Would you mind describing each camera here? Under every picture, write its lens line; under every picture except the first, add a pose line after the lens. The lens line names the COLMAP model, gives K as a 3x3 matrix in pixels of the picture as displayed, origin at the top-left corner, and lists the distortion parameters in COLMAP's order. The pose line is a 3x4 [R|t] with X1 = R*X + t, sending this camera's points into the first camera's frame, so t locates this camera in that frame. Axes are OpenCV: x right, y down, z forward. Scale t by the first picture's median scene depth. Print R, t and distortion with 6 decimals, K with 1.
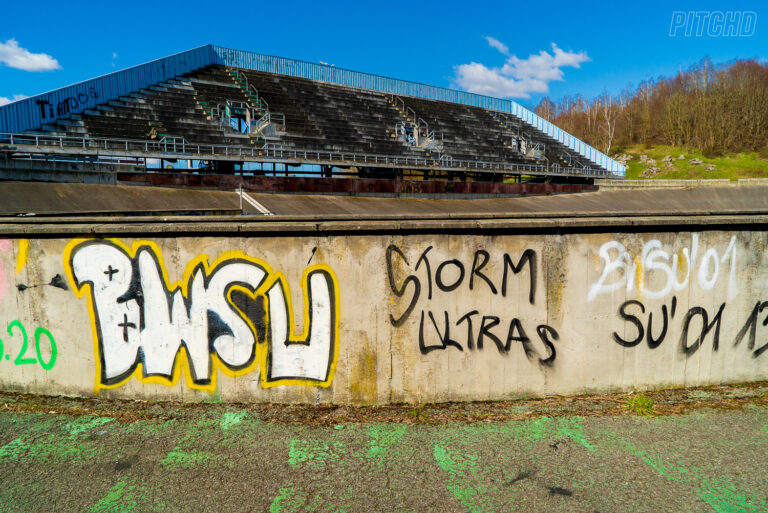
lens RADIAL K [[526.2, 0, 384.0], [0, 526.2, 256.5], [0, 0, 1]] dist [-0.020399, 0.000583]
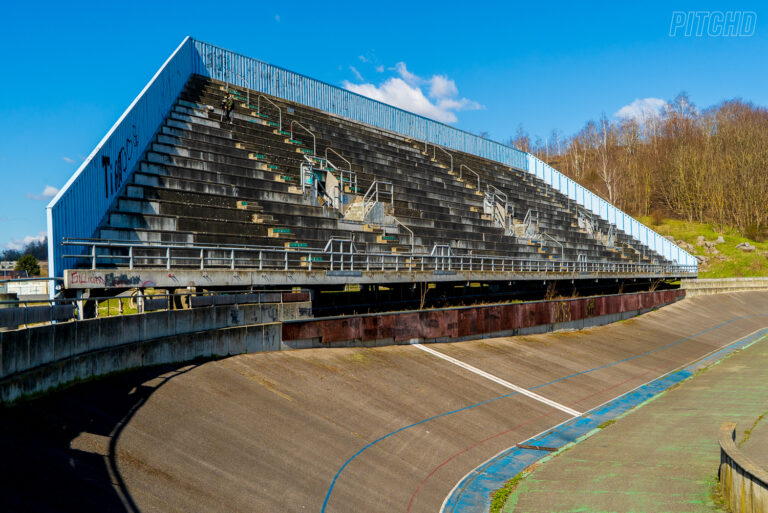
lens RADIAL K [[880.6, 0, 384.0], [0, 880.6, 256.5], [0, 0, 1]] dist [-0.006585, -0.007256]
pose [[0.935357, -0.001230, 0.353702, -0.547991], [0.051044, 0.989995, -0.131543, -0.090457], [-0.350001, 0.141094, 0.926062, 0.218345]]
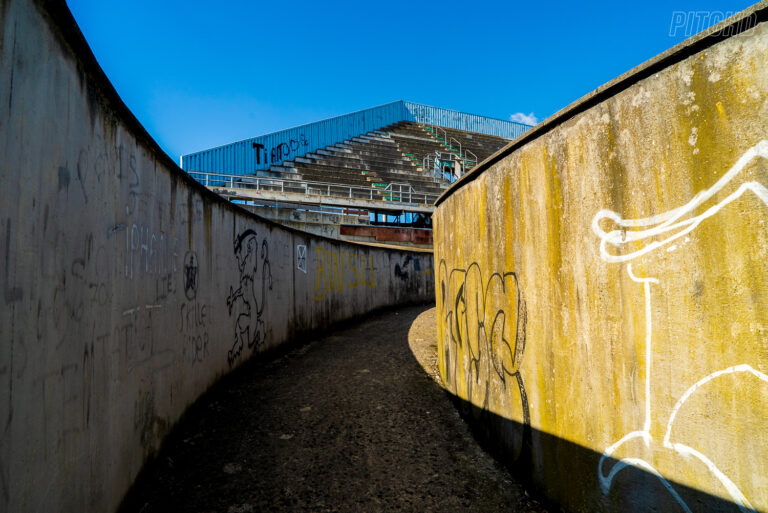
lens RADIAL K [[513.4, 0, 384.0], [0, 513.4, 256.5], [0, 0, 1]] dist [-0.095165, 0.000195]
pose [[0.981421, -0.011420, -0.191527, -0.234211], [-0.019334, 0.987260, -0.157934, 0.007478], [0.190890, 0.158702, 0.968697, 0.208463]]
